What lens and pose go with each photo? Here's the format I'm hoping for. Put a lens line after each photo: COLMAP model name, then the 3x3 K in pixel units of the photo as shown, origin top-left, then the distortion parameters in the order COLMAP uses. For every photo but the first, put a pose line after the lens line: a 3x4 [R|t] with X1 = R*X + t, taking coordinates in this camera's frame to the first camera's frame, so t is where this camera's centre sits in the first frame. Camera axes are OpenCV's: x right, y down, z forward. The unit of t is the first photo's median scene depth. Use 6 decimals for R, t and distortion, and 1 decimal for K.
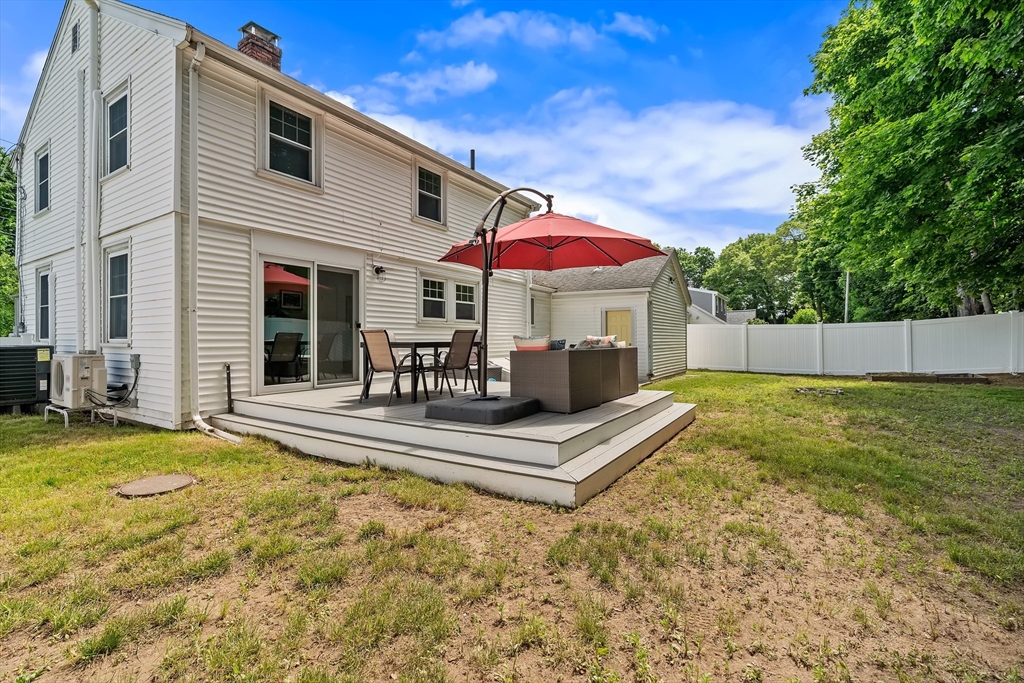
lens RADIAL K [[459.7, 0, 510.6], [0, 459.7, 338.1], [0, 0, 1]] dist [-0.015323, 0.006037]
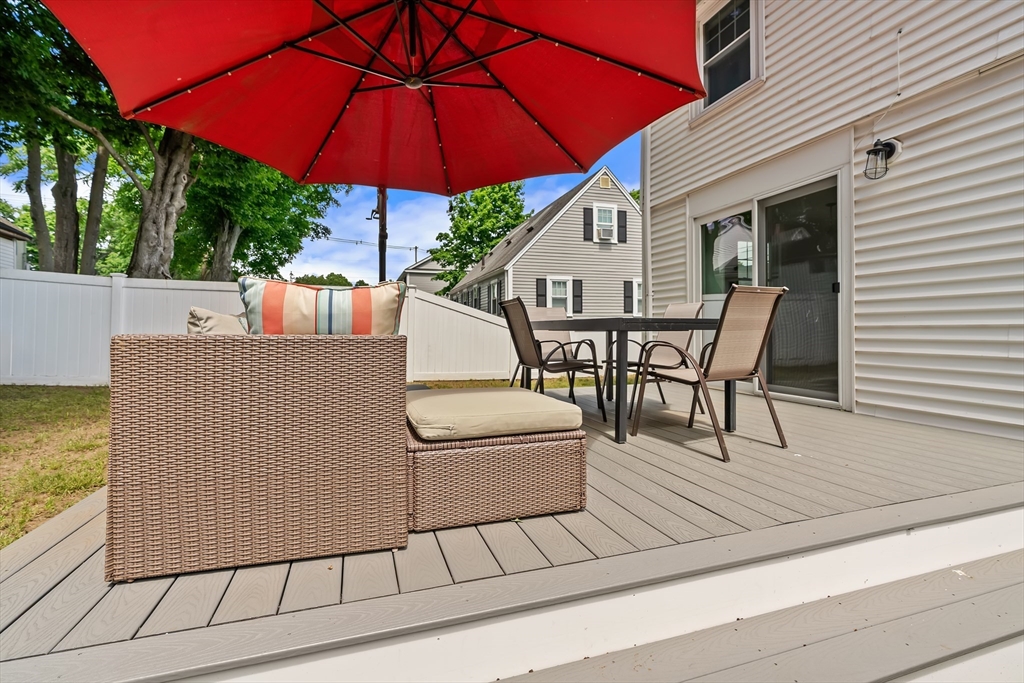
lens RADIAL K [[459.7, 0, 511.4], [0, 459.7, 328.4], [0, 0, 1]] dist [-0.015323, 0.006037]
pose [[-0.639451, 0.001318, -0.768831, 0.258462], [0.002629, 0.999996, -0.000473, 0.015339], [0.768828, -0.002324, -0.639452, 1.026040]]
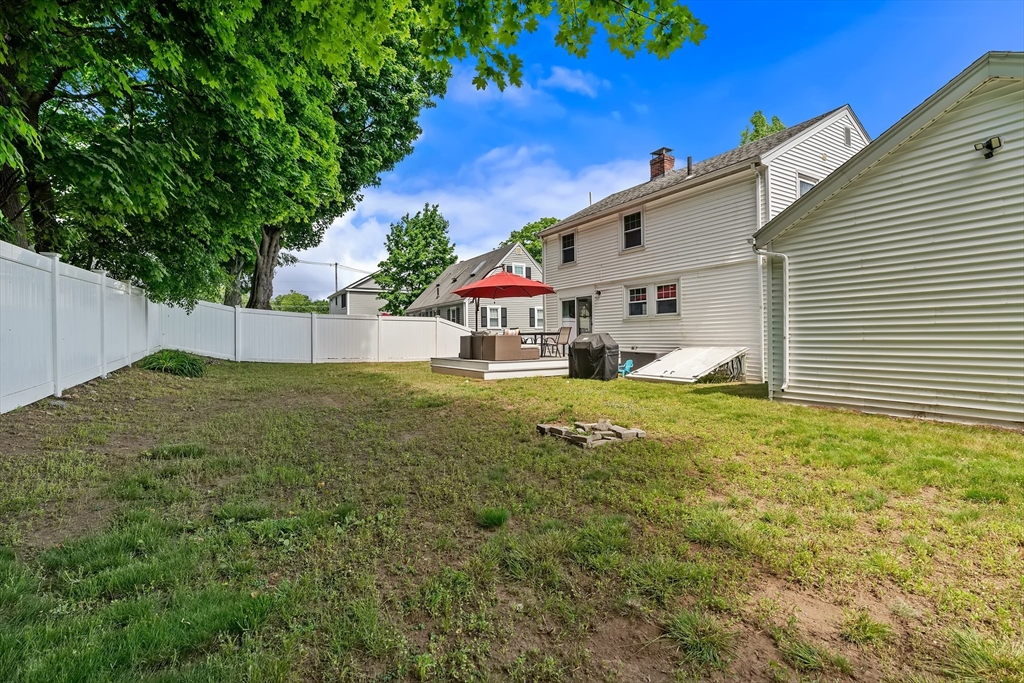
lens RADIAL K [[459.7, 0, 510.3], [0, 459.7, 337.5], [0, 0, 1]] dist [-0.015323, 0.006037]
pose [[-0.450639, 0.005865, -0.892687, 1.528333], [0.011736, 0.999931, 0.000645, 0.024372], [0.892629, -0.010187, -0.450677, 1.536677]]
